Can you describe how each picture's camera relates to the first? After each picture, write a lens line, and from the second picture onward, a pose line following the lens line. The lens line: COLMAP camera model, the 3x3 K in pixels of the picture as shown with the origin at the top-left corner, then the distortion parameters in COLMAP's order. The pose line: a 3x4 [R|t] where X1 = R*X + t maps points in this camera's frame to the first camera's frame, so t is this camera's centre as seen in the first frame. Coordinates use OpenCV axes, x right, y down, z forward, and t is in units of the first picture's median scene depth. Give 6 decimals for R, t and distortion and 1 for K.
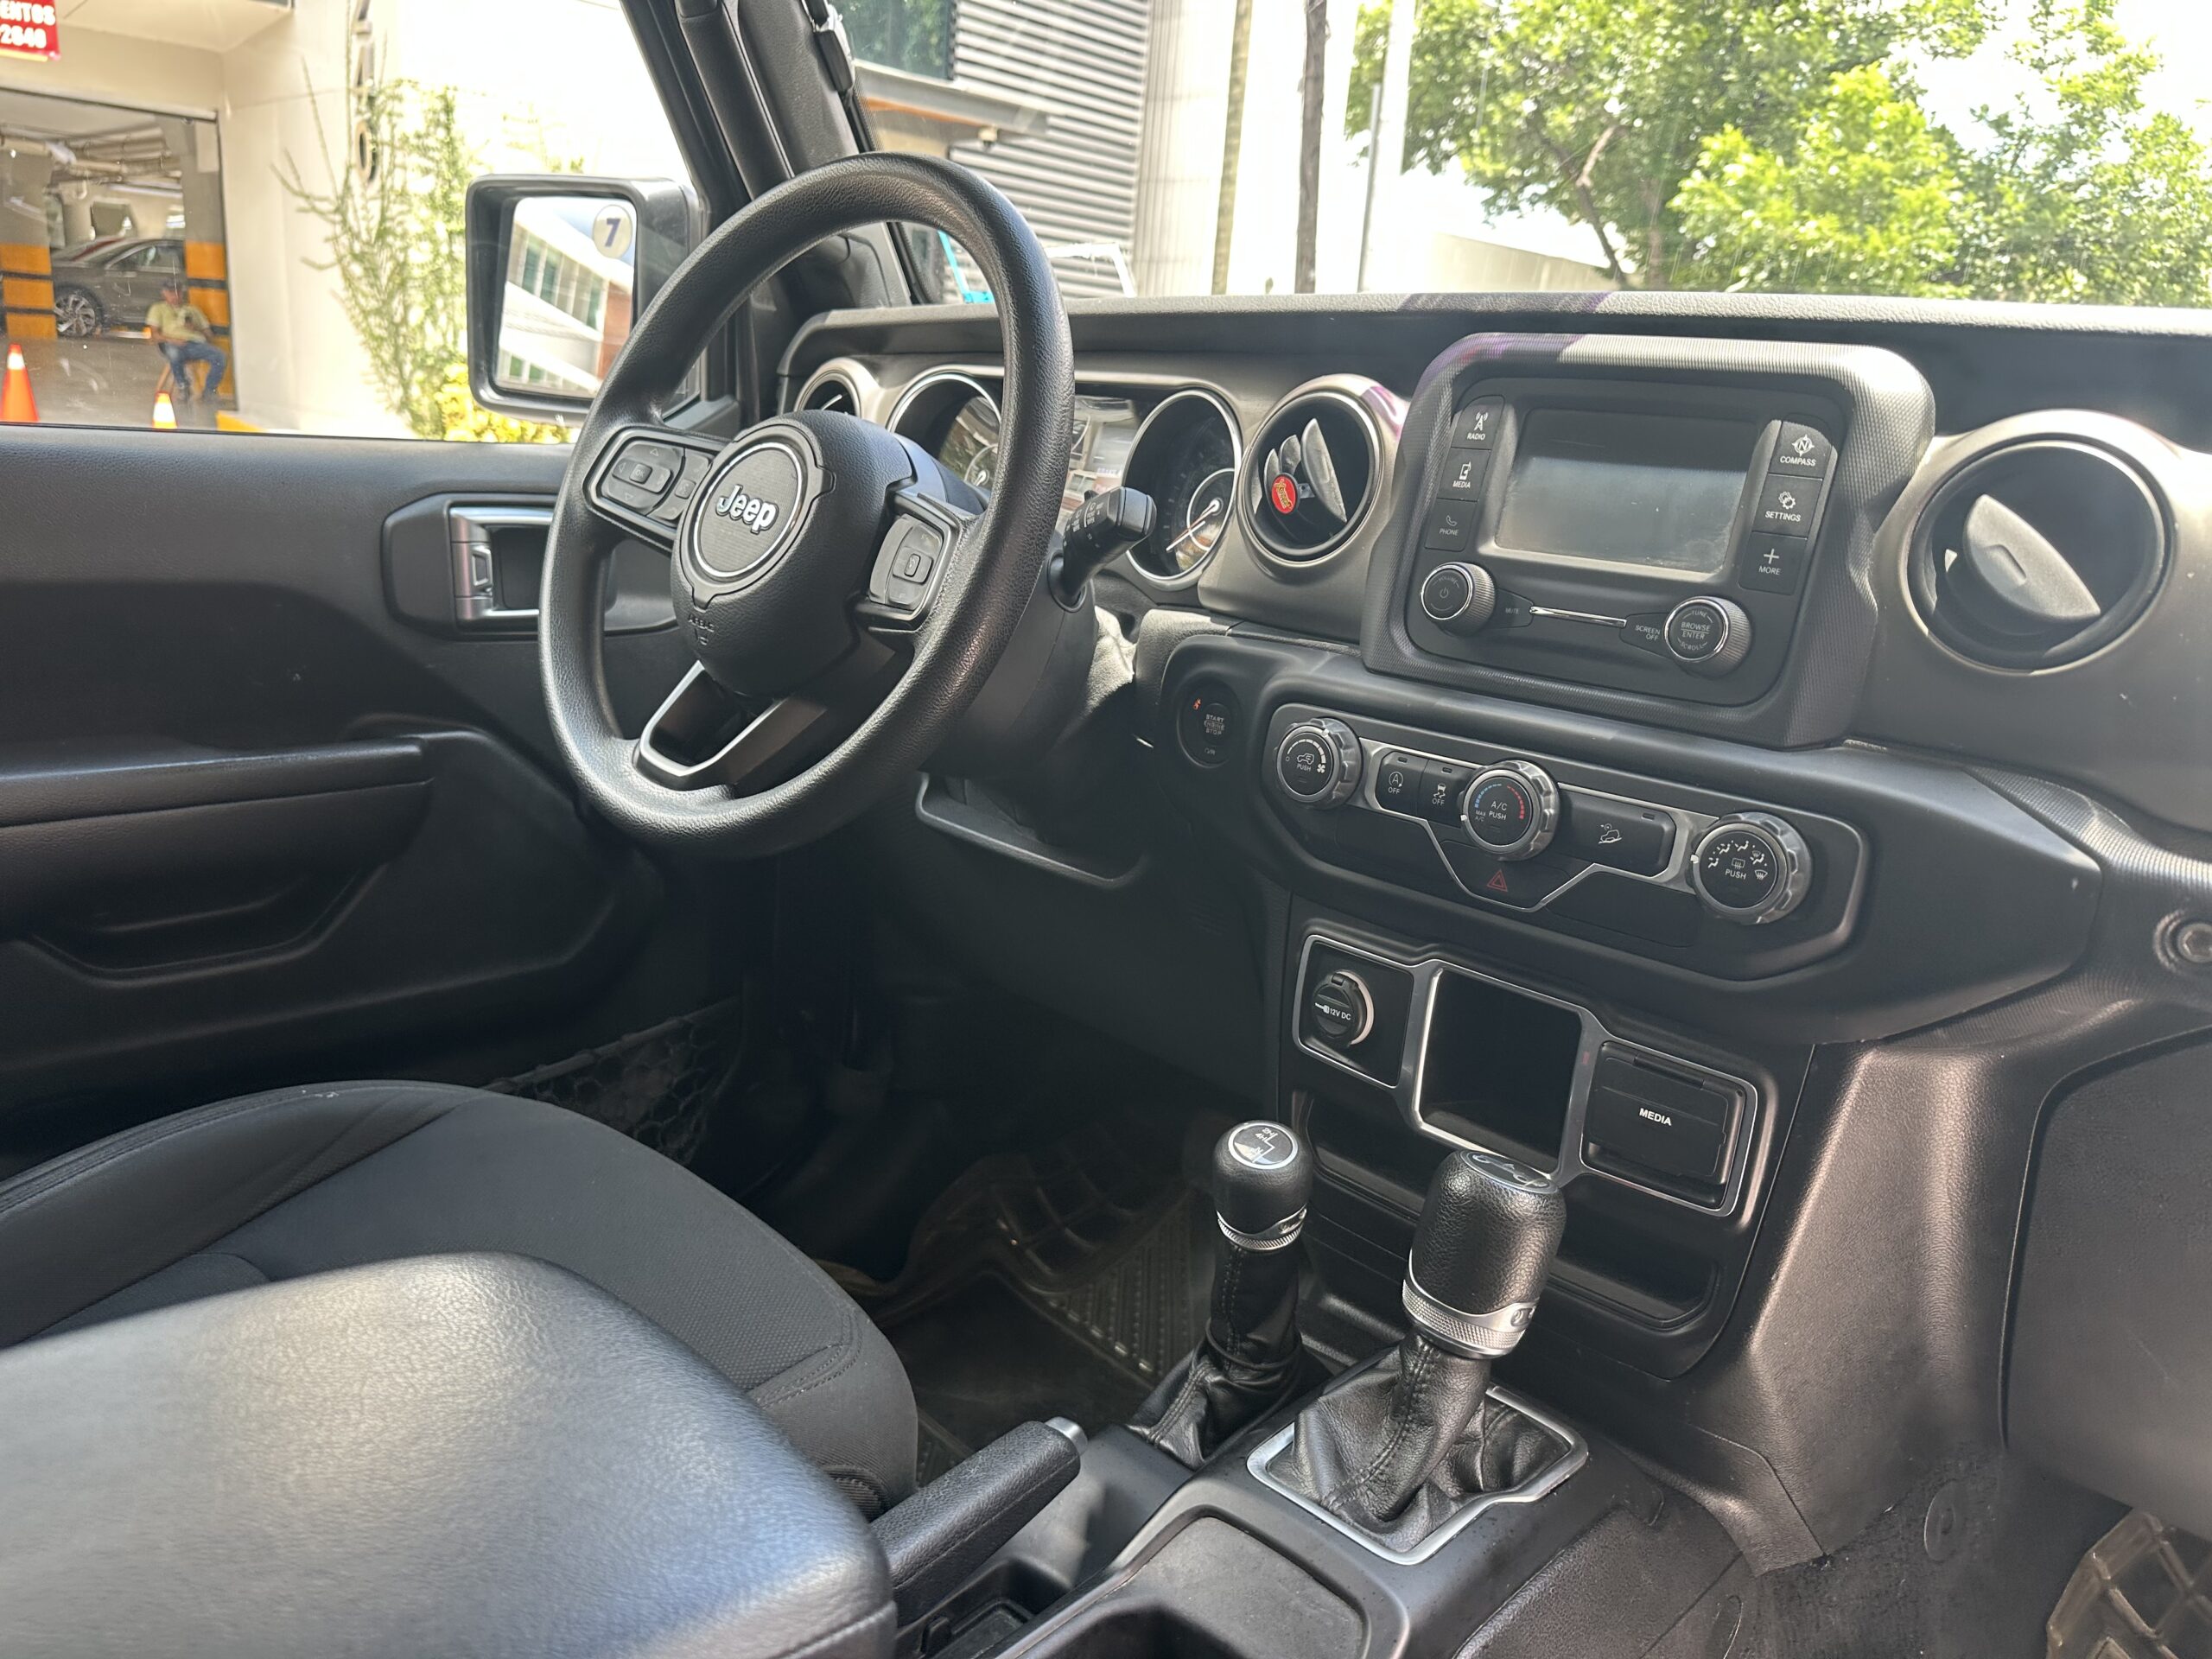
lens RADIAL K [[1556.8, 0, 1106.0], [0, 1556.8, 829.5], [0, 0, 1]] dist [-0.025884, 0.001199]
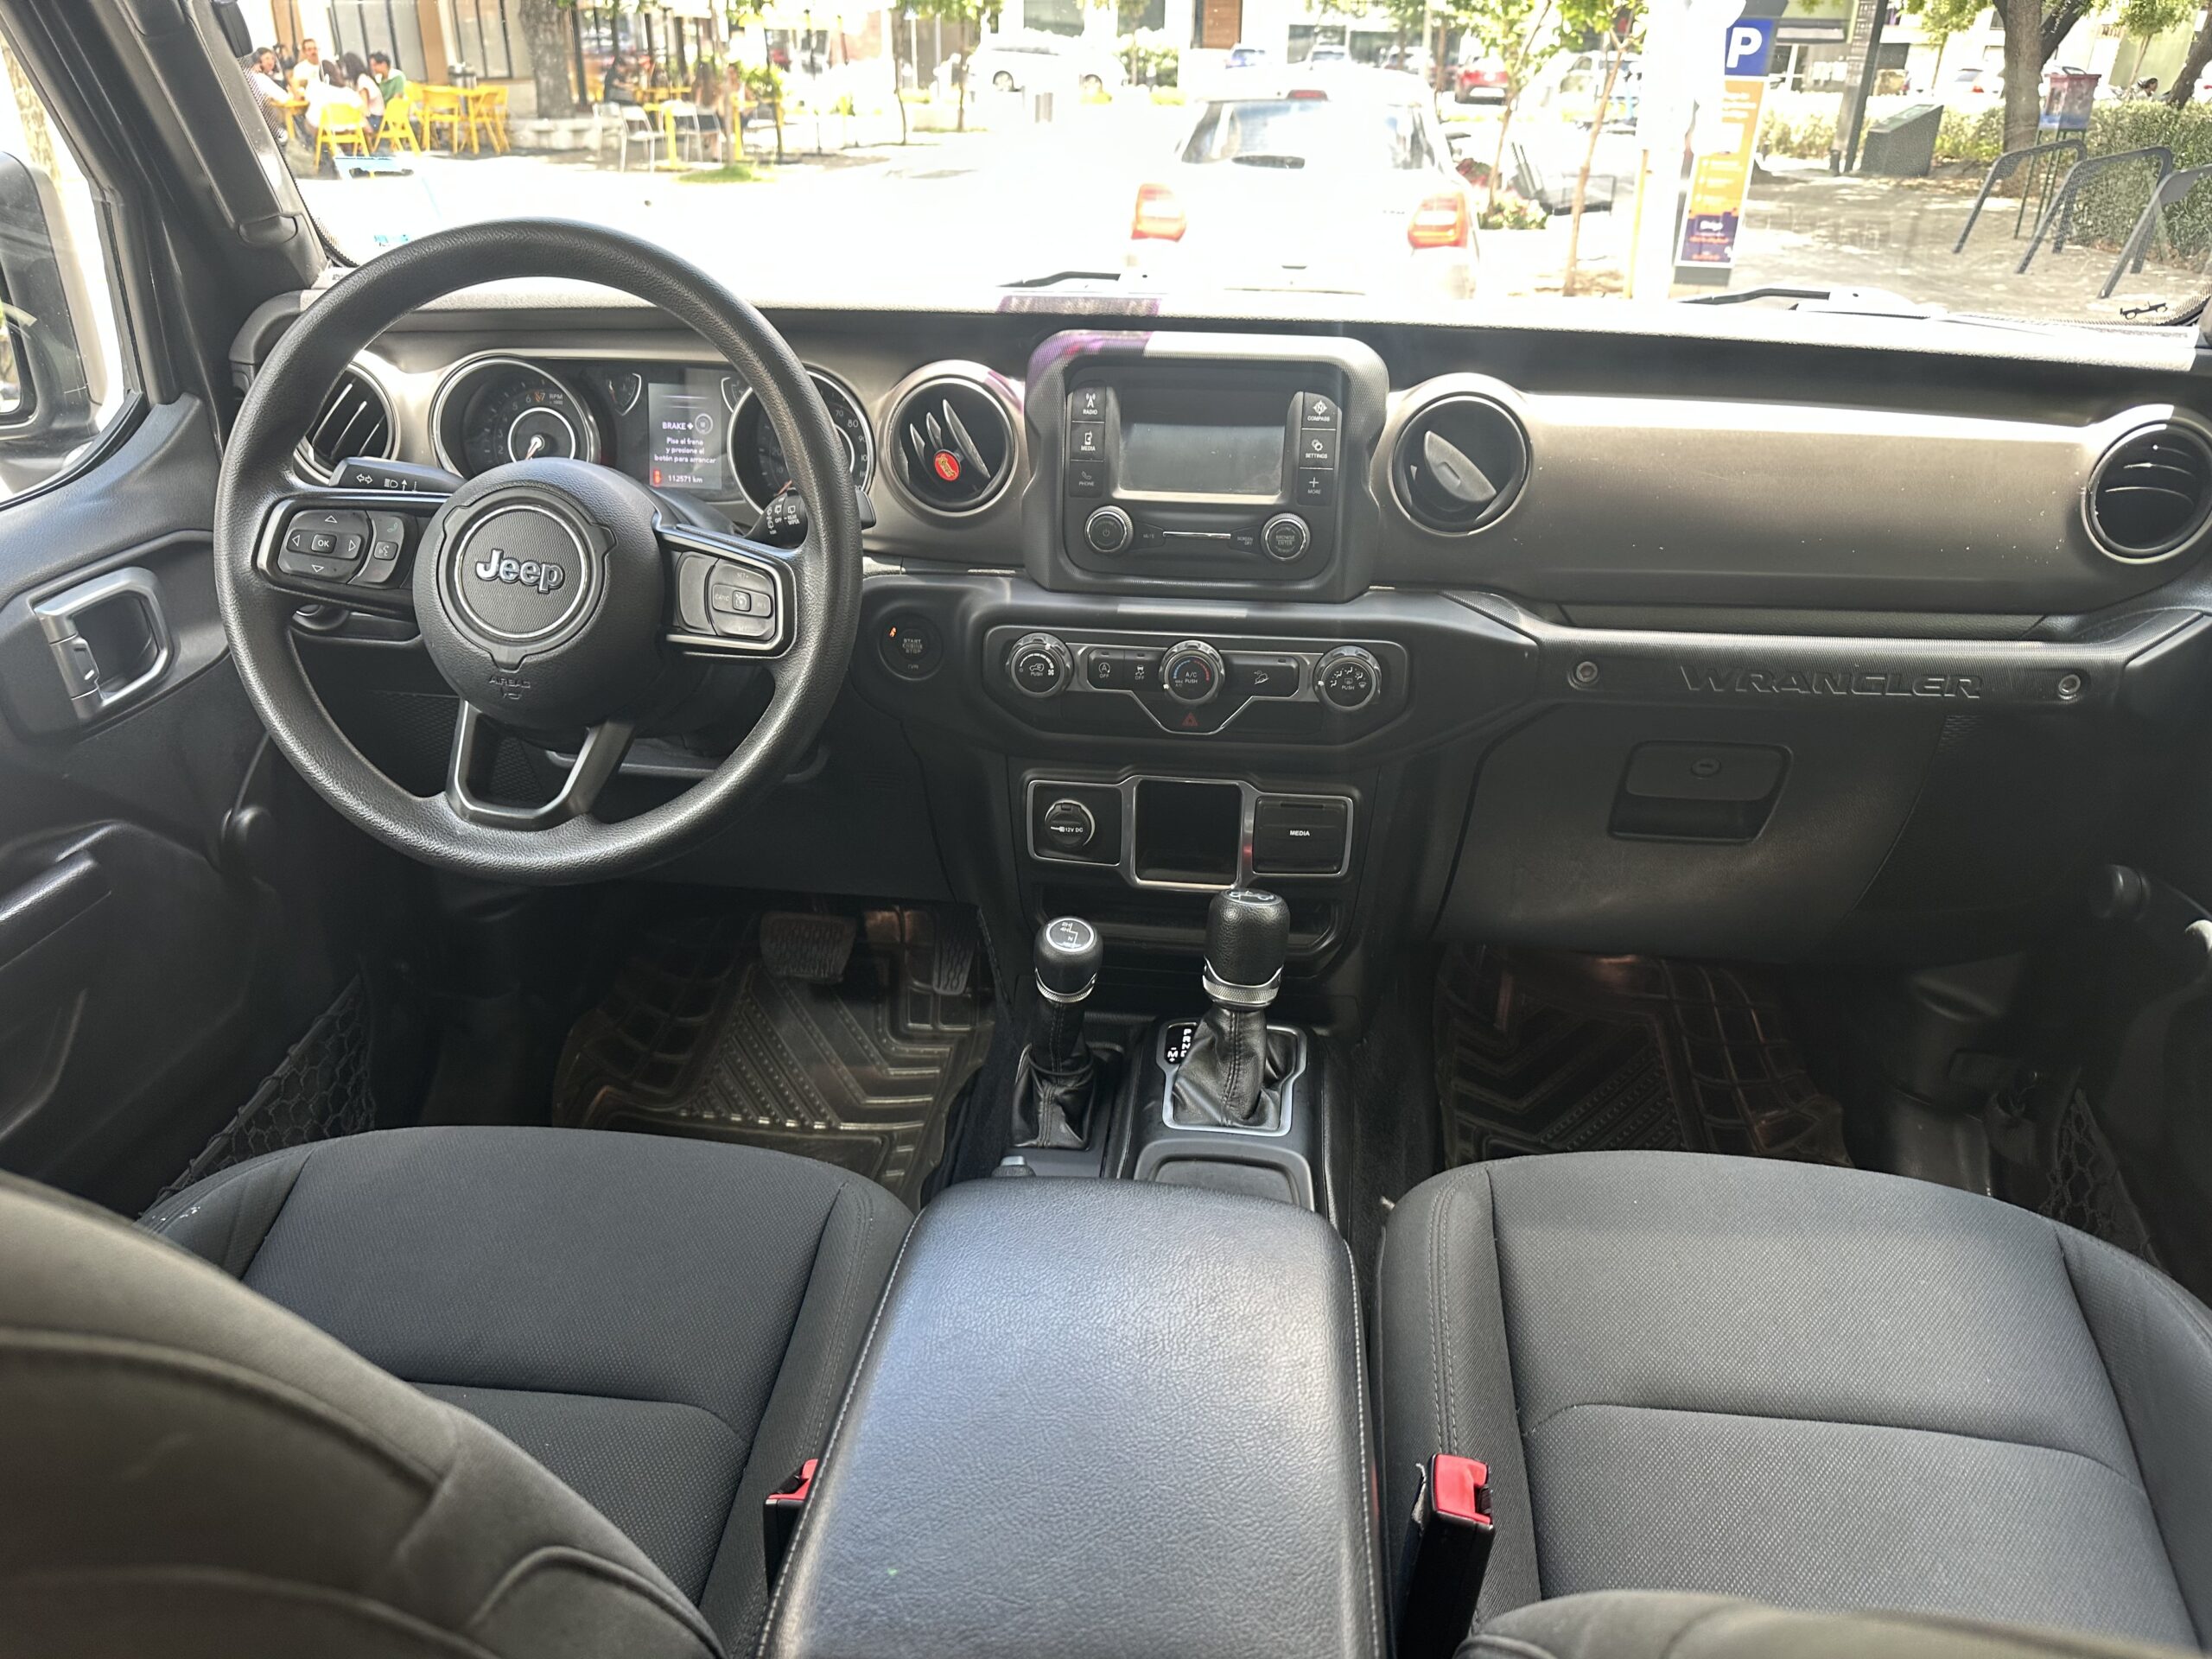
lens RADIAL K [[1545.4, 0, 1116.8], [0, 1545.4, 832.5], [0, 0, 1]] dist [0.029248, -0.039730]
pose [[0.780712, -0.326349, 0.532902, -0.615442], [0.198909, 0.938219, 0.283160, -0.291683], [-0.592388, -0.115068, 0.797393, -0.169229]]
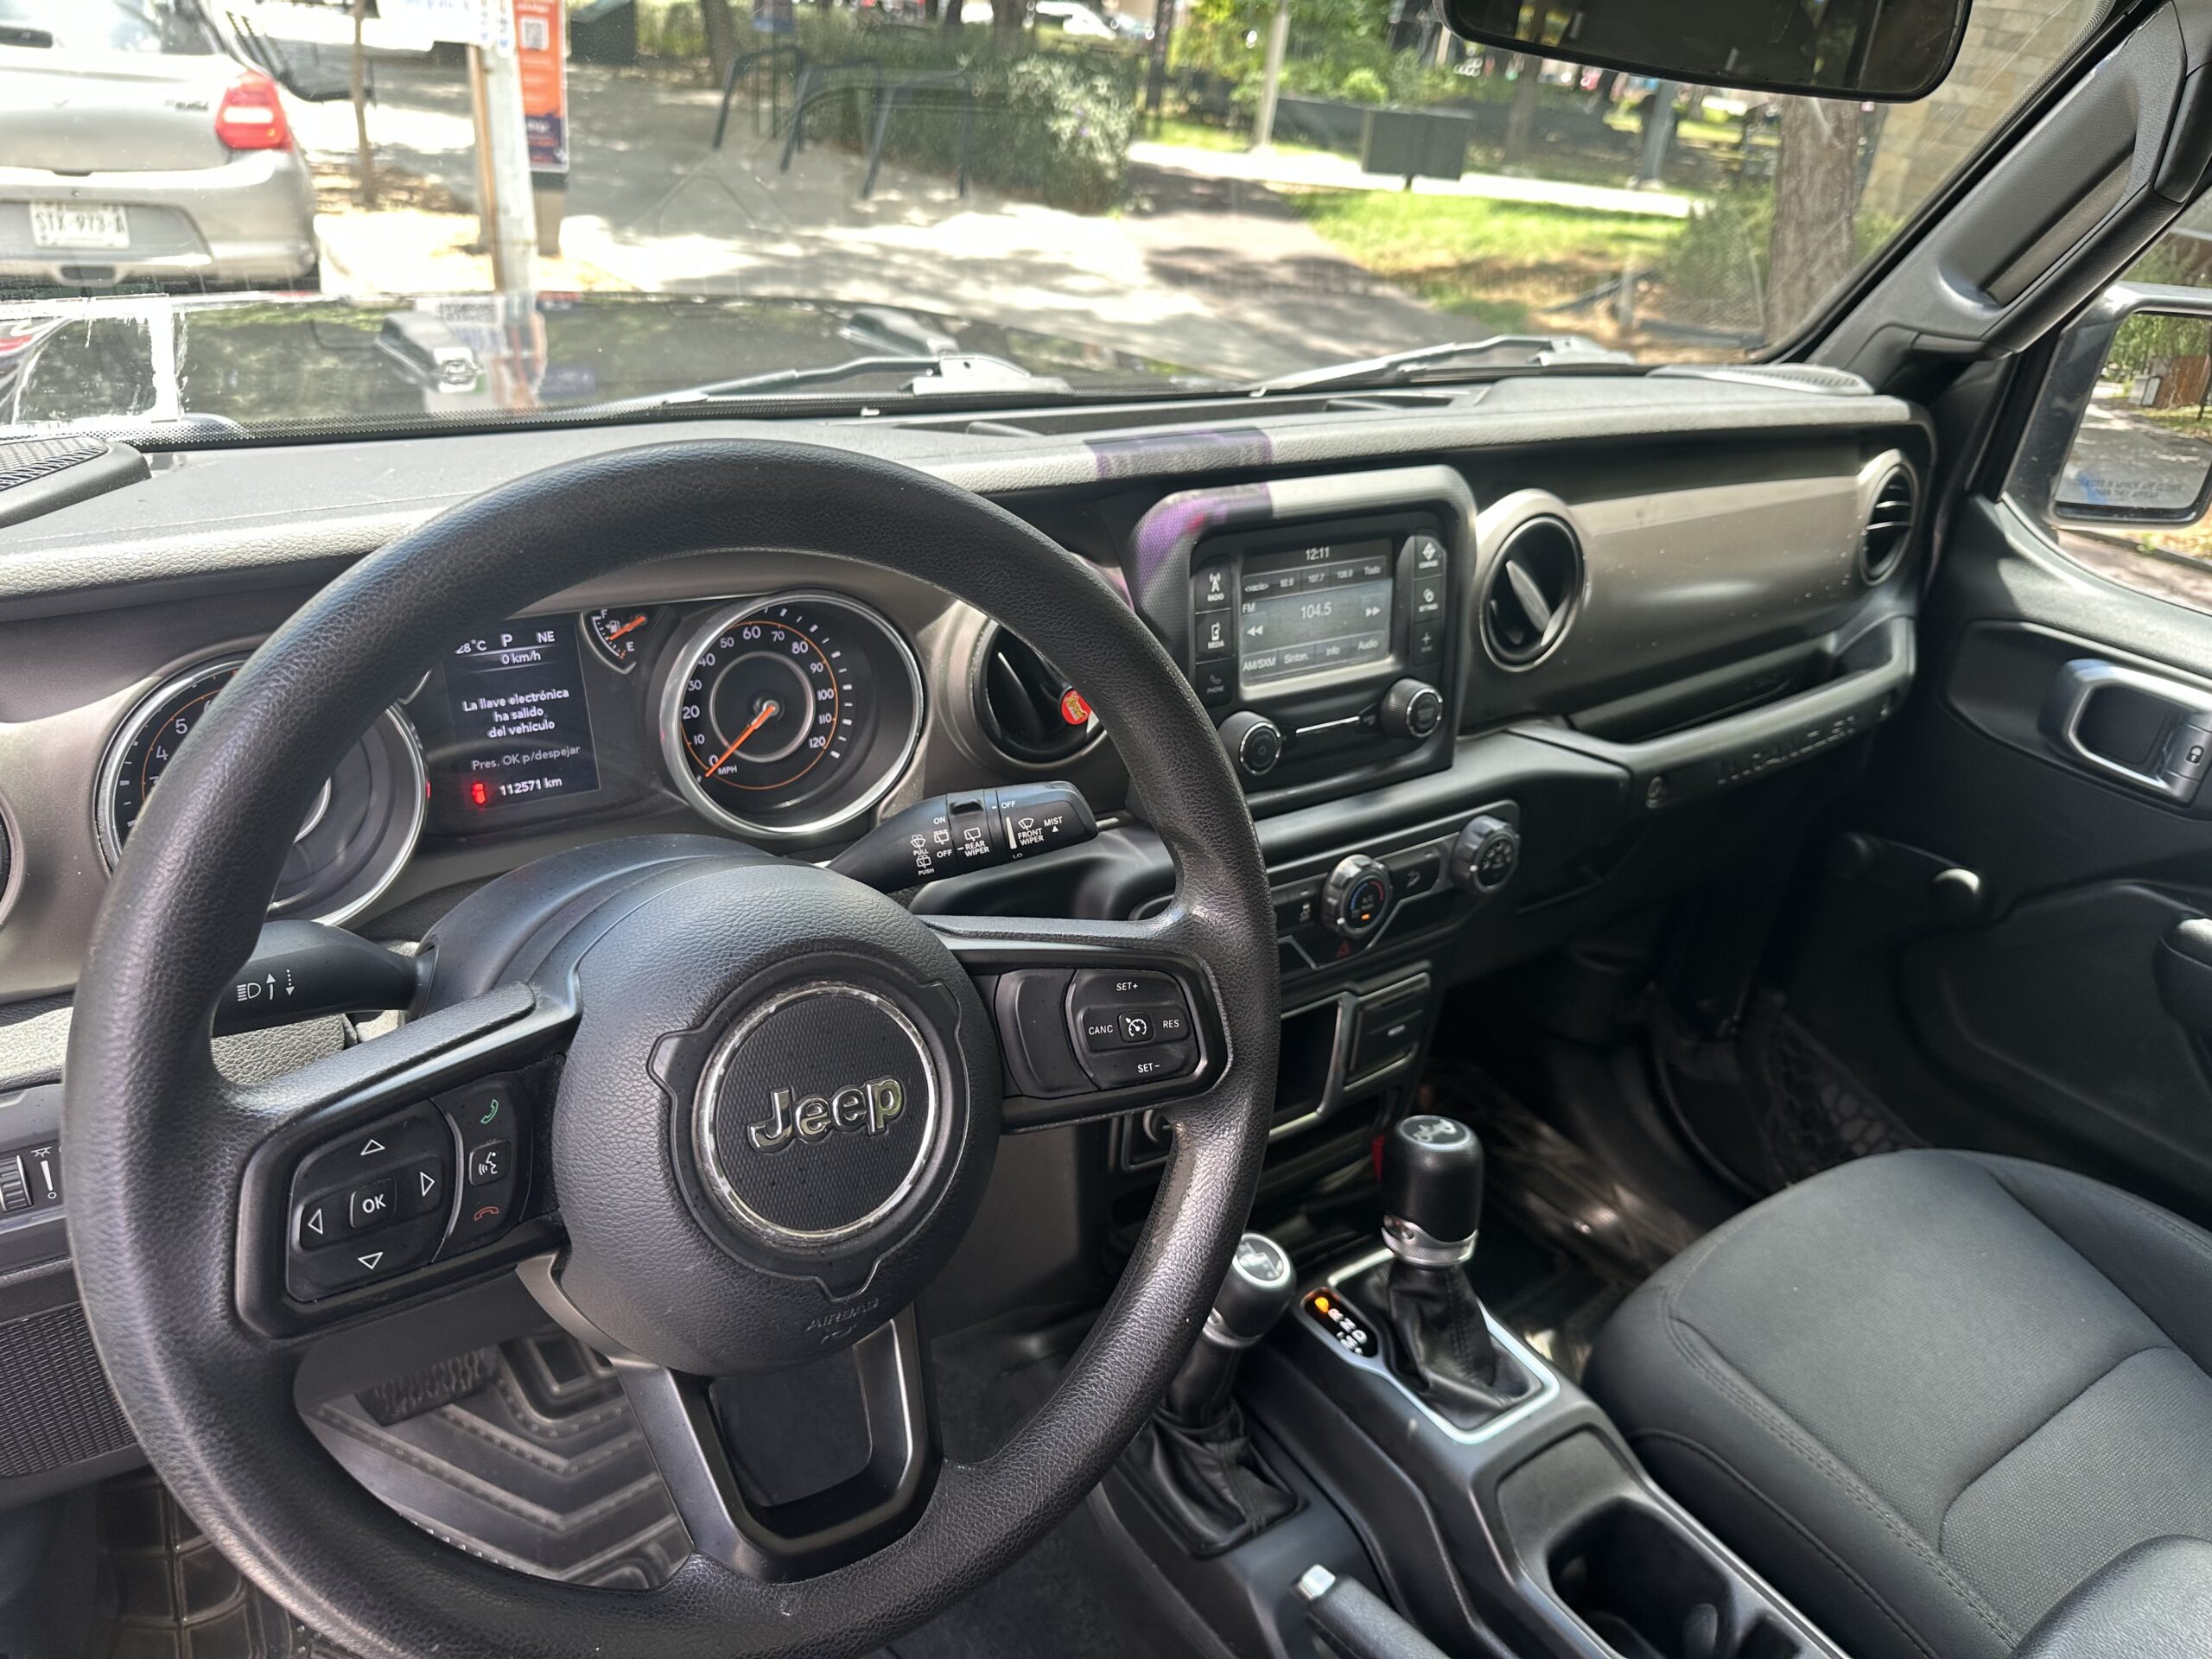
lens RADIAL K [[1565.9, 0, 1100.0], [0, 1565.9, 816.0], [0, 0, 1]] dist [0.027110, -0.039110]
pose [[0.218159, -0.482860, 0.848088, -0.751408], [0.181276, 0.873946, 0.450951, -0.621613], [-0.958930, 0.055359, 0.278190, 0.800503]]
